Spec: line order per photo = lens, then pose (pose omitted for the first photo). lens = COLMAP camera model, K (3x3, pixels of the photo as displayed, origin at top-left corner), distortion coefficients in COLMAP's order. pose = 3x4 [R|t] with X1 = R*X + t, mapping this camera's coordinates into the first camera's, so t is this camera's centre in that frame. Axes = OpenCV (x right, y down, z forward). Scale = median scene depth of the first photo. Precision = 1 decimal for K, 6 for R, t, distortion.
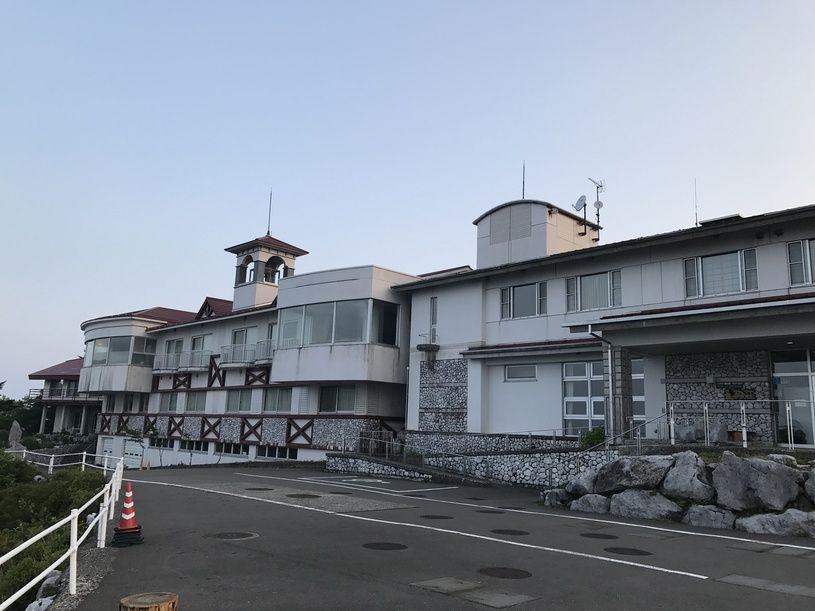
lens RADIAL K [[662.1, 0, 408.1], [0, 662.1, 303.2], [0, 0, 1]] dist [-0.012083, -0.011303]
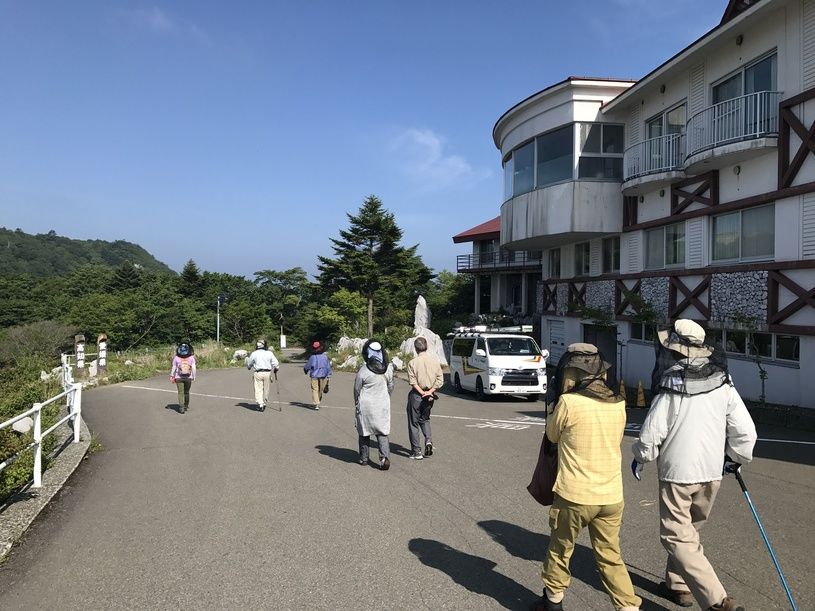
lens RADIAL K [[662.1, 0, 406.3], [0, 662.1, 303.2], [0, 0, 1]] dist [-0.012083, -0.011303]
pose [[0.782990, -0.022351, -0.621632, -0.210591], [0.138146, 0.980645, 0.138745, 0.096848], [0.606500, -0.194512, 0.770924, 0.511816]]
